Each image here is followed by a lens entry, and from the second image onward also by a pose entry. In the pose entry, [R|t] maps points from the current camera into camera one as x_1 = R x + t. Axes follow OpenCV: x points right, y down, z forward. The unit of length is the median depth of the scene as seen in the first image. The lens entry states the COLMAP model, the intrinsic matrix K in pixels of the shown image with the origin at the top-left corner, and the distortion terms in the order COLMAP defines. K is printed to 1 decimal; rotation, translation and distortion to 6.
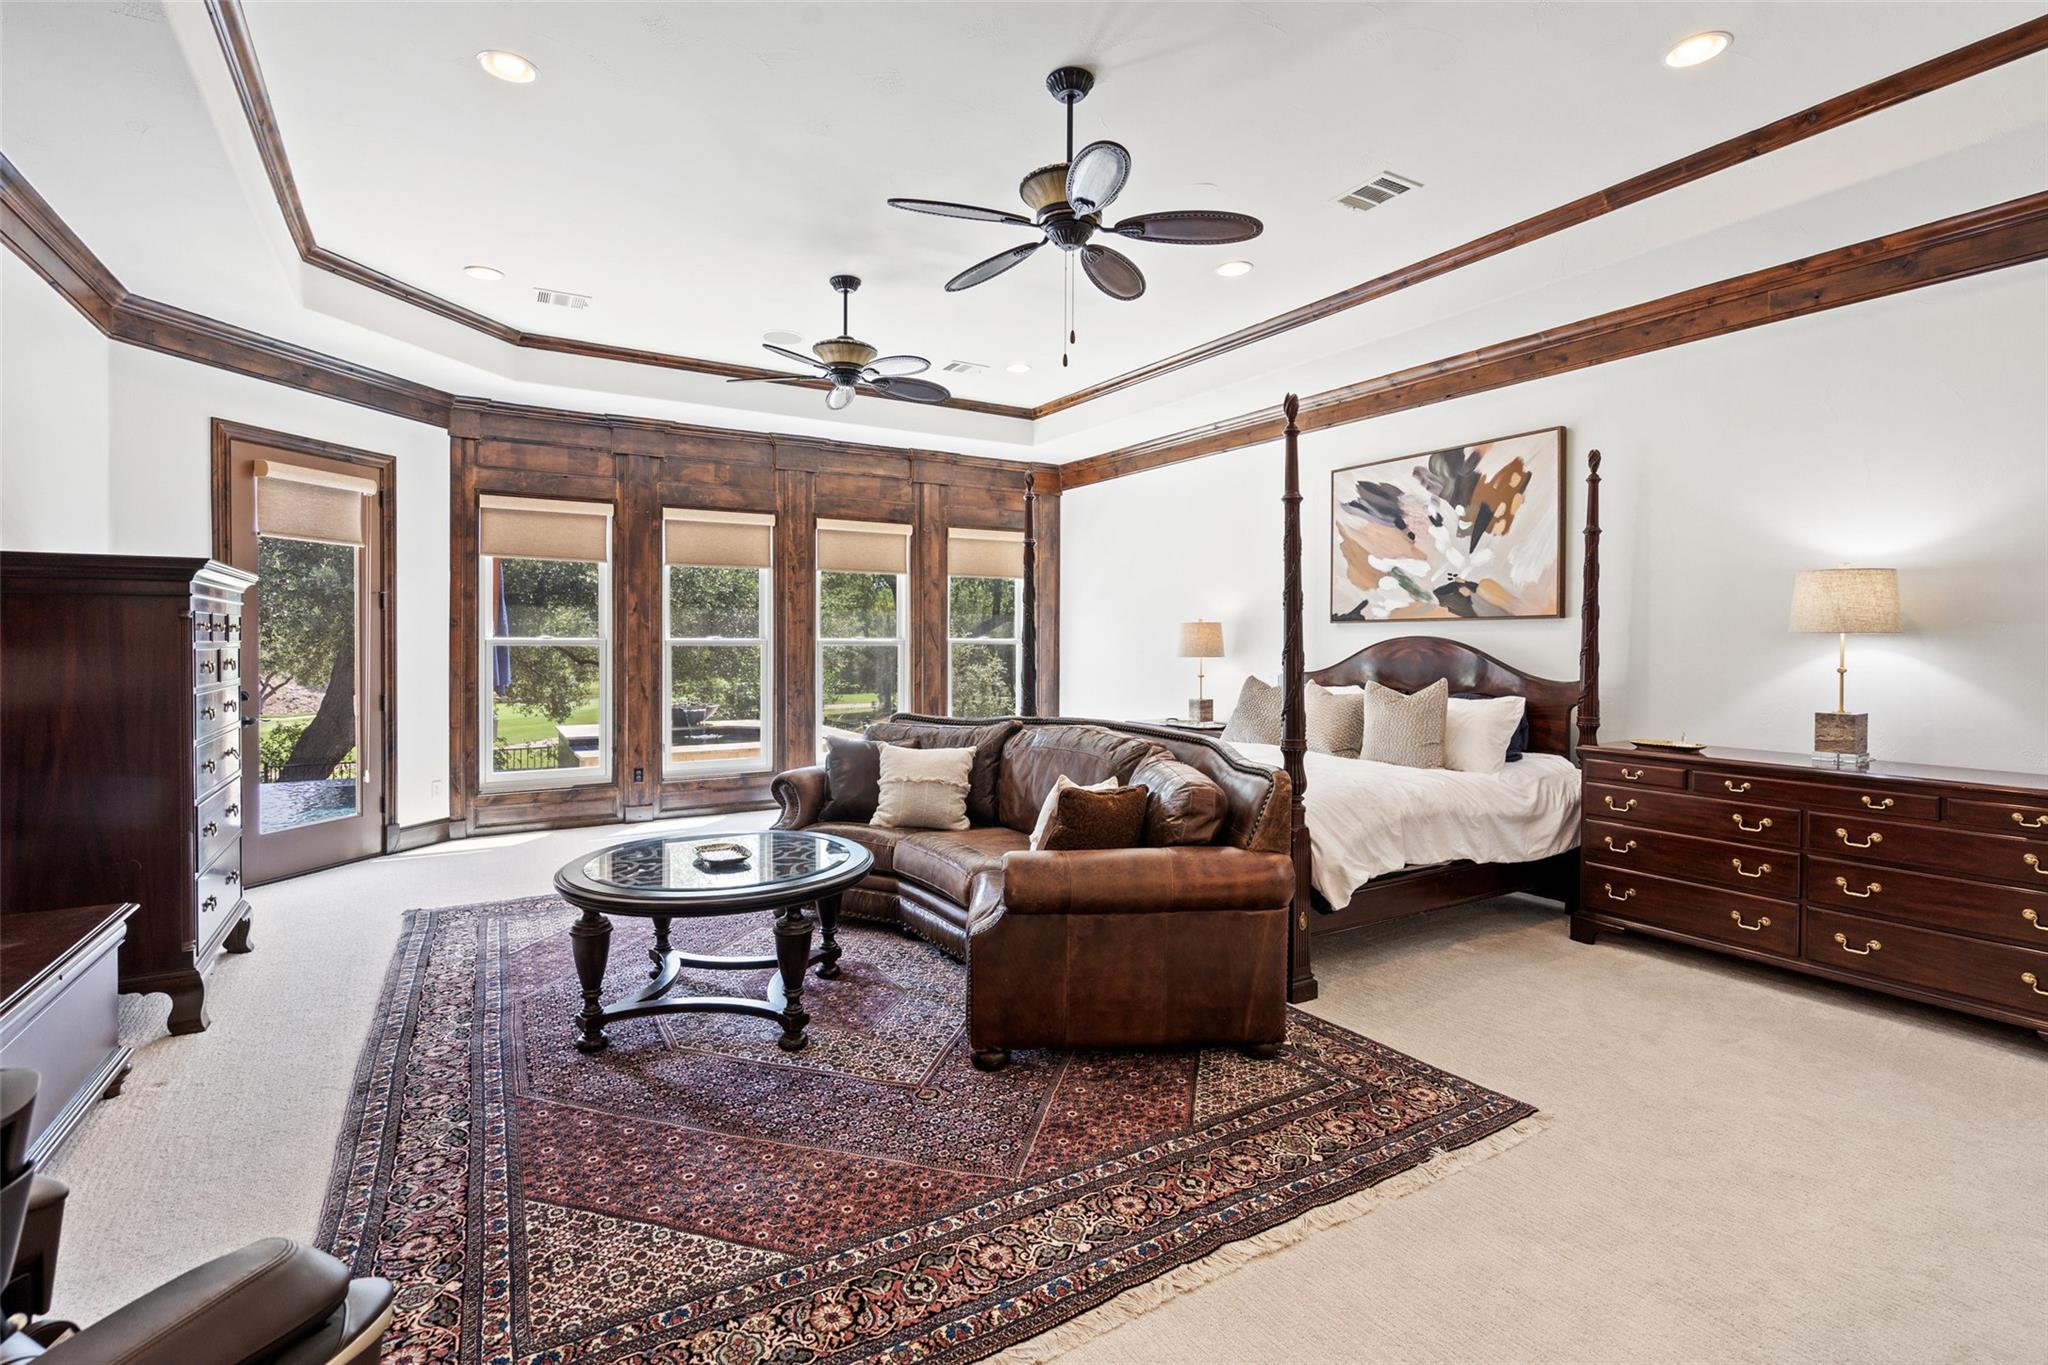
lens RADIAL K [[949.0, 0, 1040.6], [0, 949.0, 636.1], [0, 0, 1]] dist [-0.002583, 0.000333]
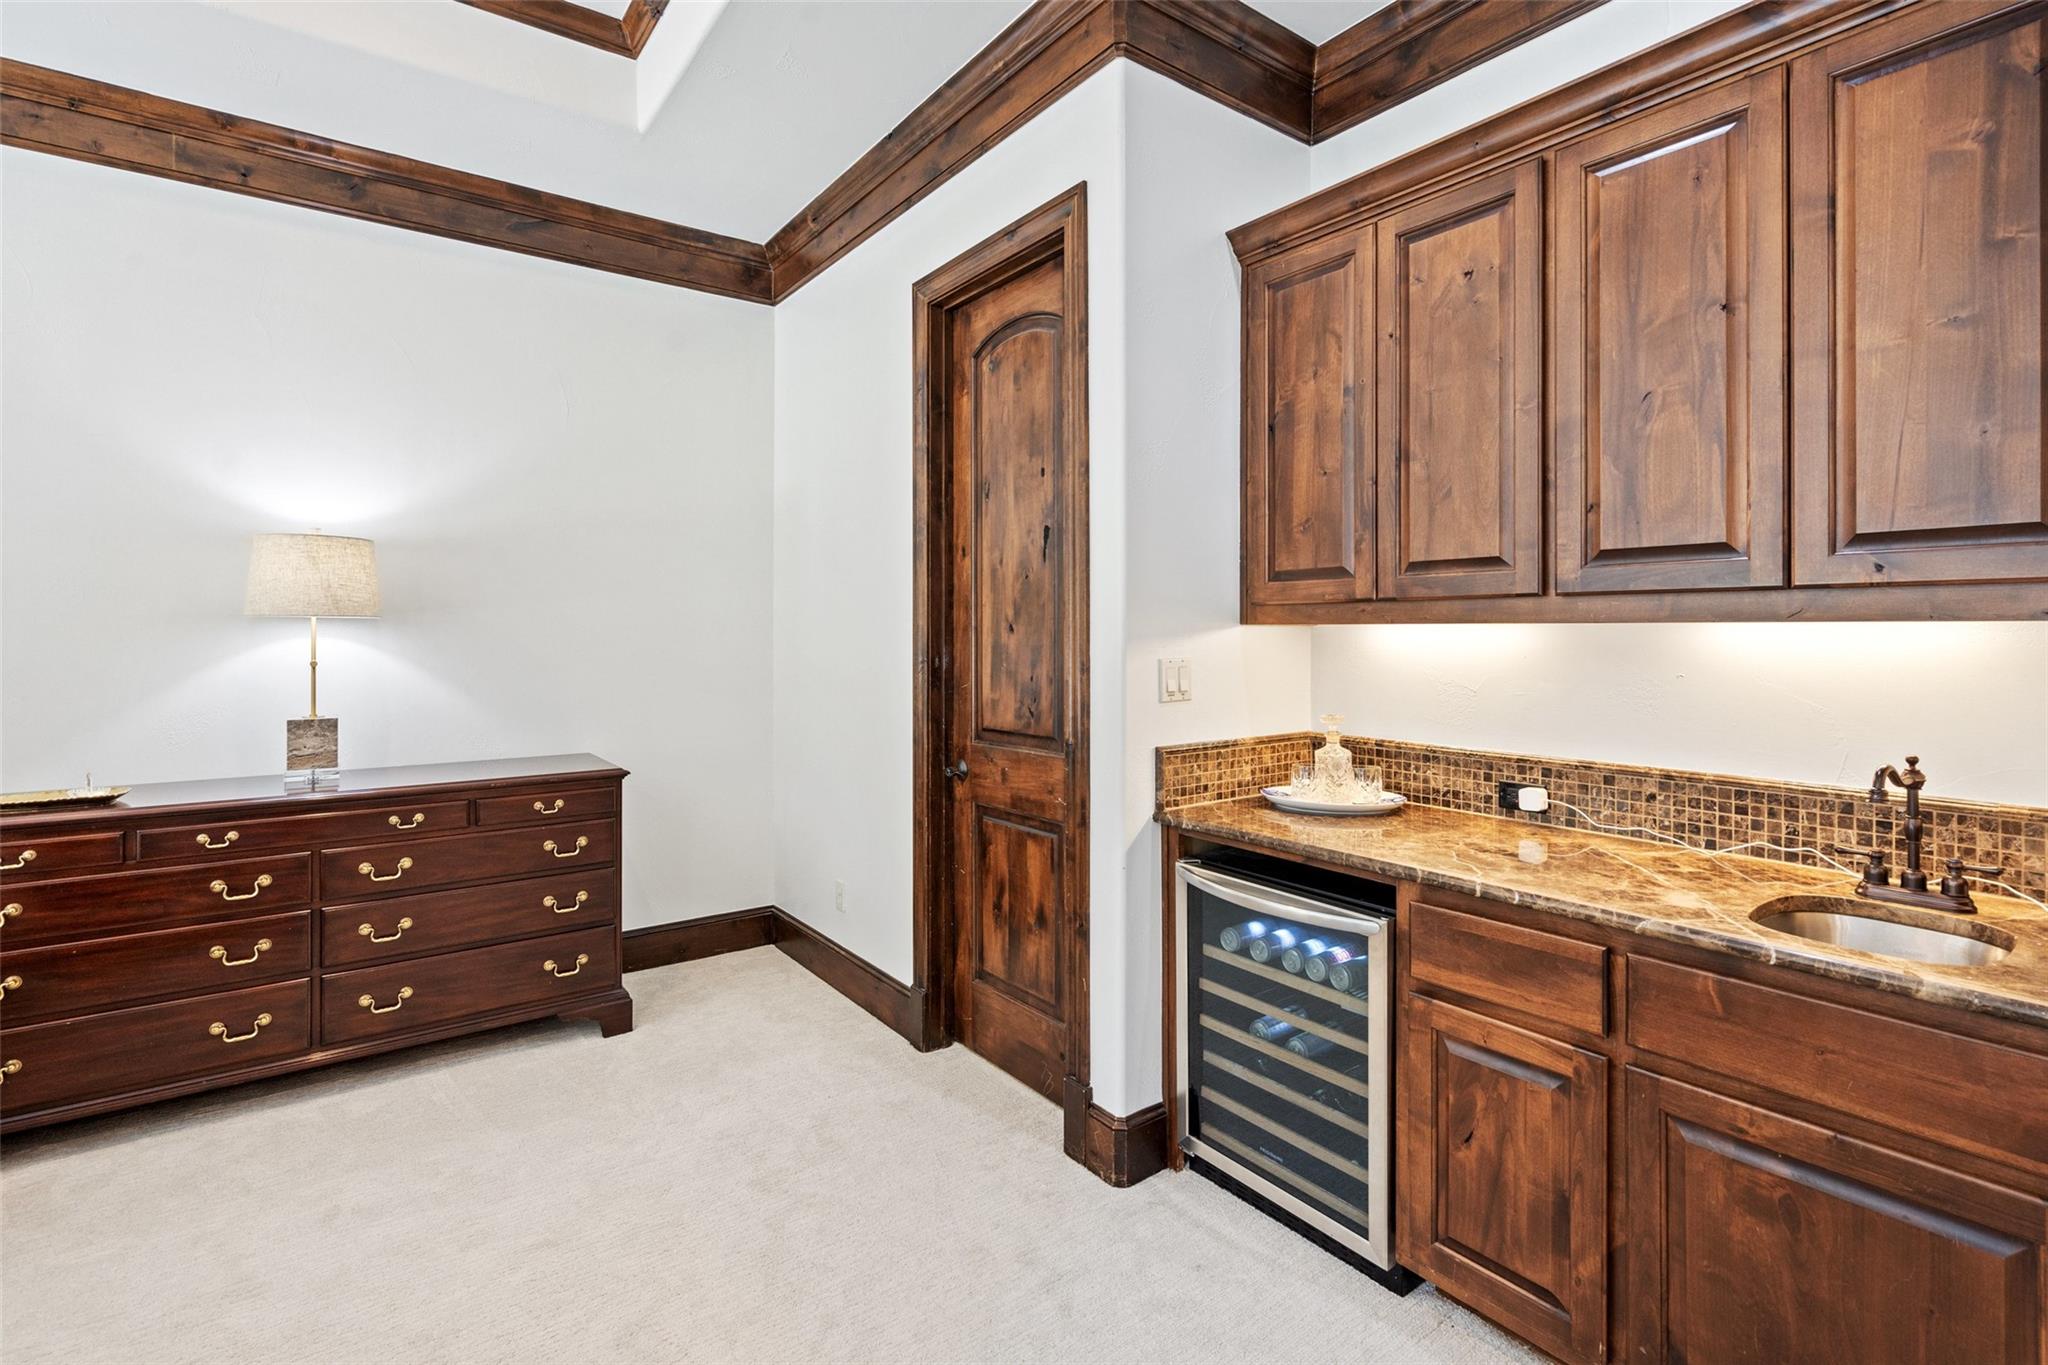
lens RADIAL K [[949.0, 0, 1040.6], [0, 949.0, 636.1], [0, 0, 1]] dist [-0.002583, 0.000333]
pose [[-0.074198, -0.009454, 0.997199, 0.012470], [-0.005041, 0.999946, 0.009105, 0.002833], [-0.997231, -0.004351, -0.074242, 0.456165]]
